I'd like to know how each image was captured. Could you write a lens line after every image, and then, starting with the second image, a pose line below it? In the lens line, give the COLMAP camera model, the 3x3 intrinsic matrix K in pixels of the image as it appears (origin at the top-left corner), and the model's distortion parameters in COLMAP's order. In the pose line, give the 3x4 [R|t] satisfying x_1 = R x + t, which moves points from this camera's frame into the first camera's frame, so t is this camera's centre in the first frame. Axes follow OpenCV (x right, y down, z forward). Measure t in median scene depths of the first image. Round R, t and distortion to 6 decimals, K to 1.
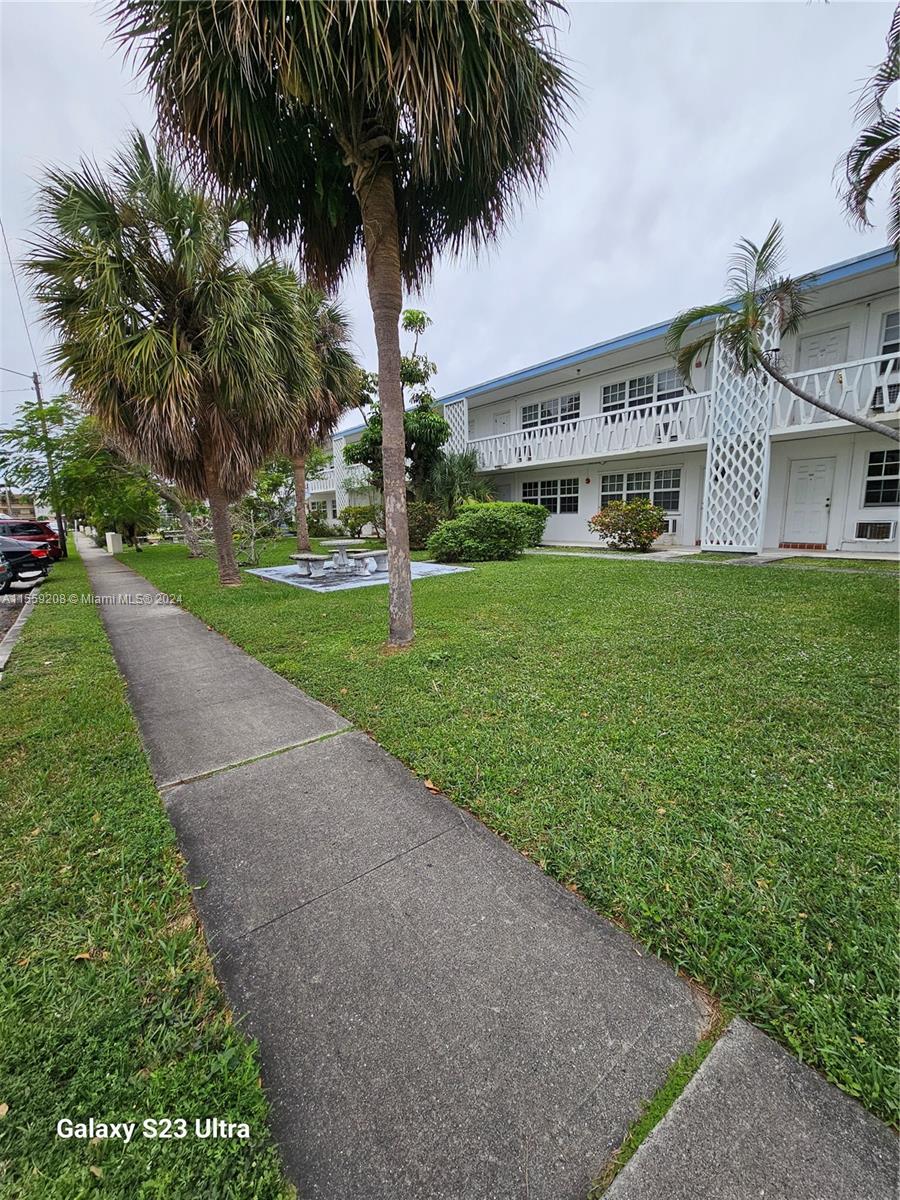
lens RADIAL K [[463.6, 0, 466.3], [0, 463.6, 593.3], [0, 0, 1]] dist [-0.024916, 0.000237]
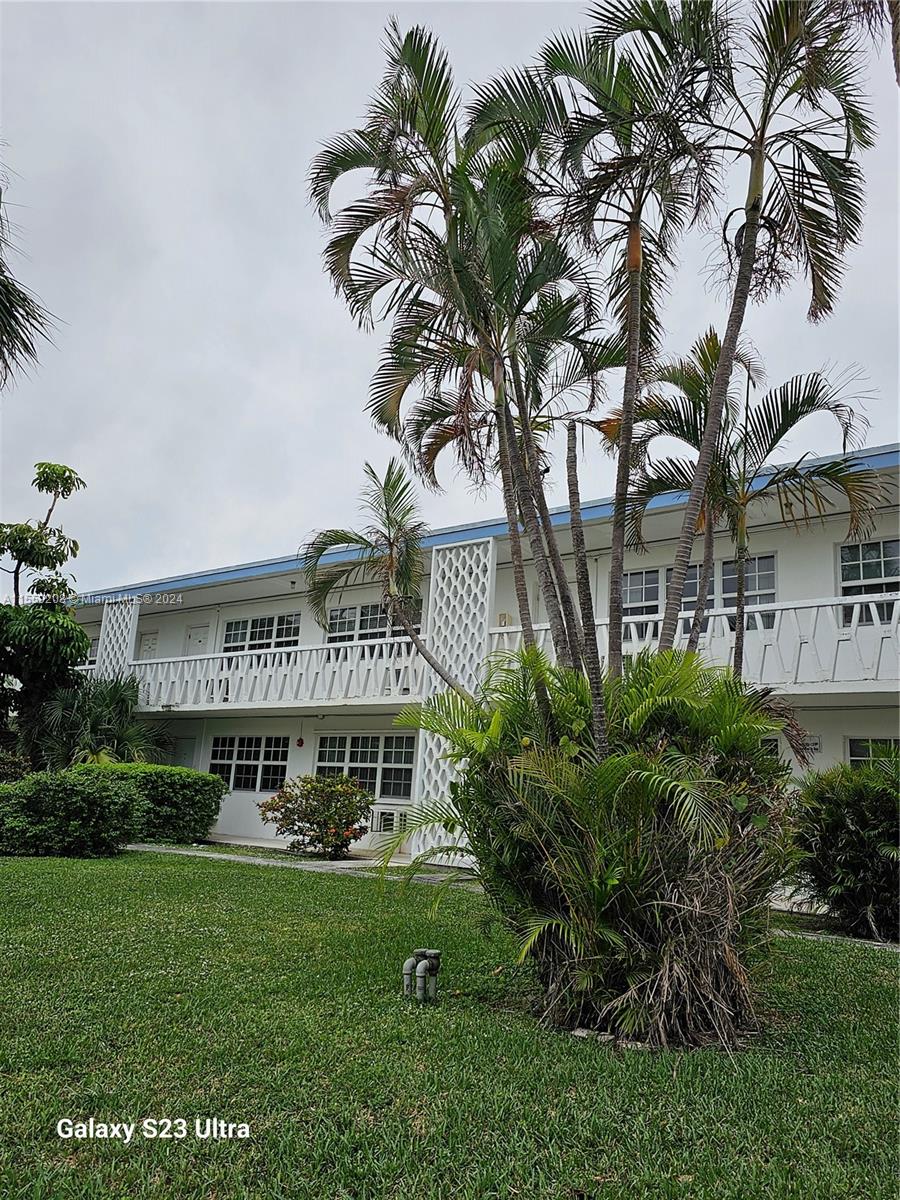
lens RADIAL K [[876.0, 0, 451.1], [0, 876.0, 600.3], [0, 0, 1]] dist [0.042691, -0.039293]
pose [[0.967816, 0.124933, 0.218459, 0.149593], [-0.033115, 0.923747, -0.381569, 0.026234], [-0.249471, 0.362054, 0.898154, -0.178328]]
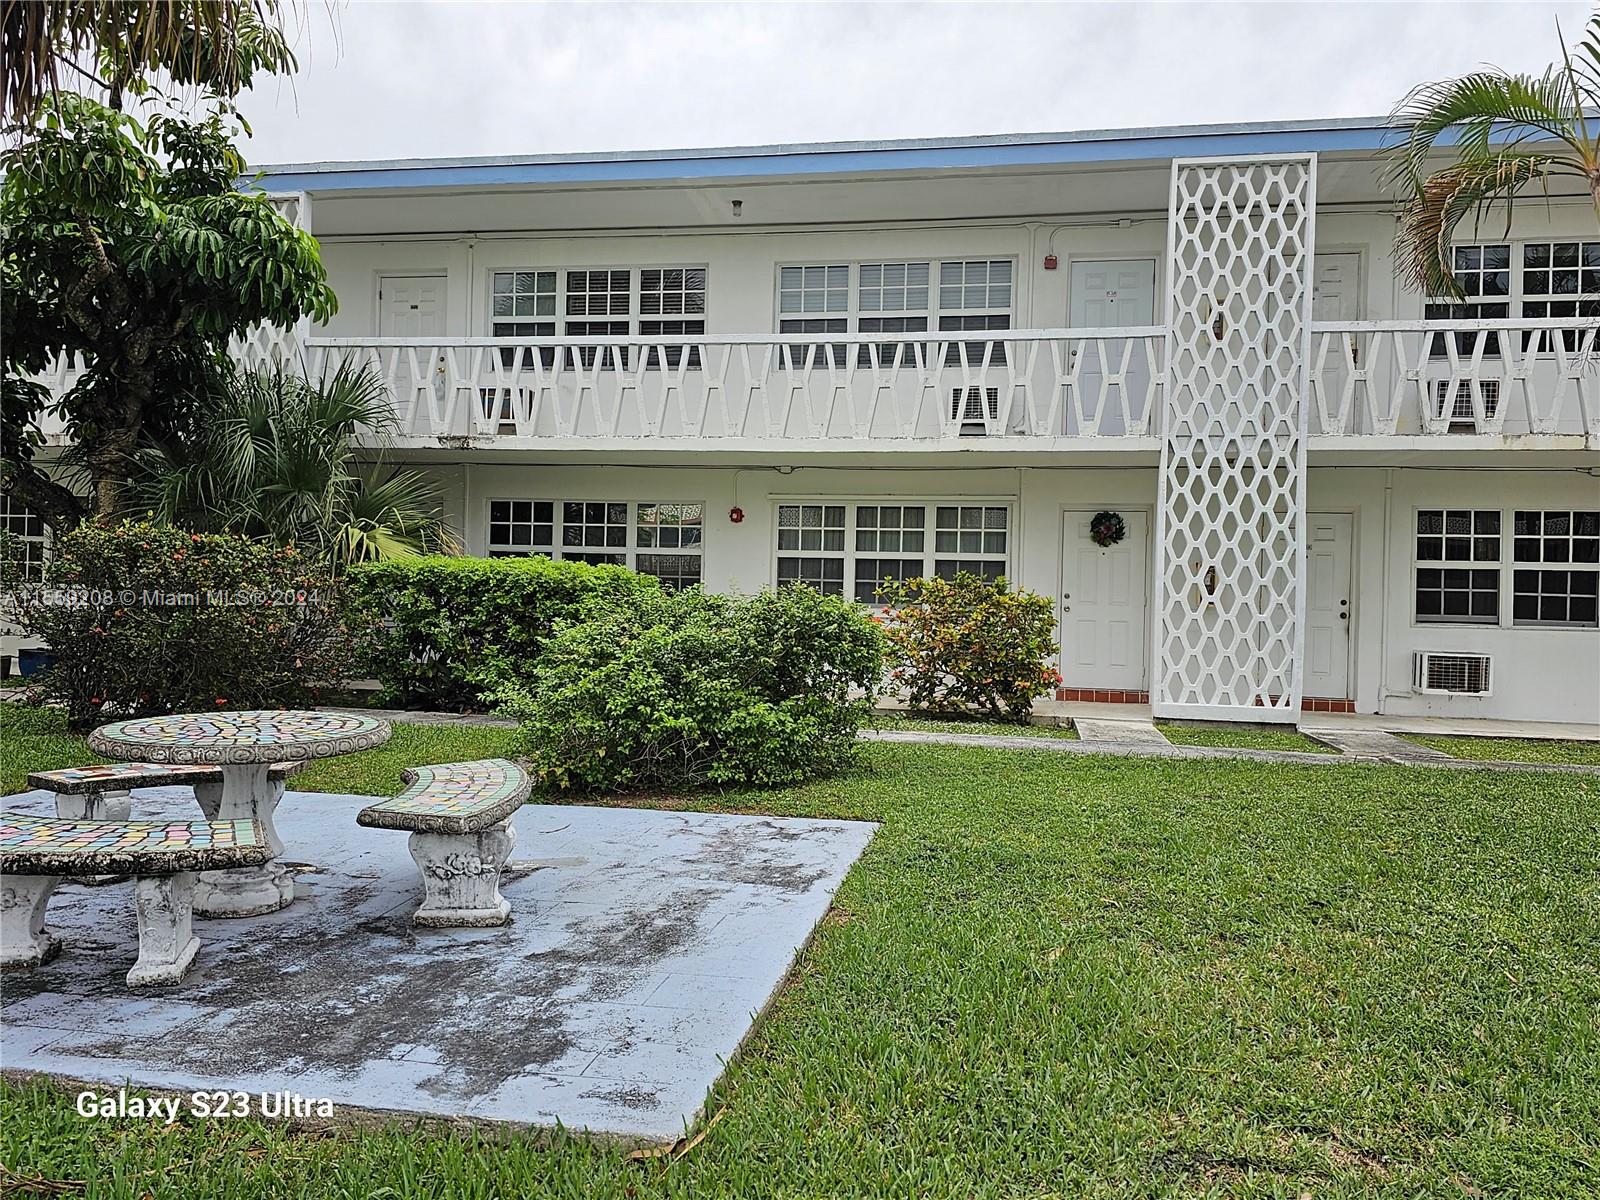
lens RADIAL K [[1168.0, 0, 804.6], [0, 1168.0, 602.2], [0, 0, 1]] dist [0.042691, -0.039293]
pose [[0.755258, 0.046863, 0.653750, -0.592777], [0.064391, 0.987310, -0.145163, -0.105057], [-0.652257, 0.151732, 0.742657, 0.719296]]
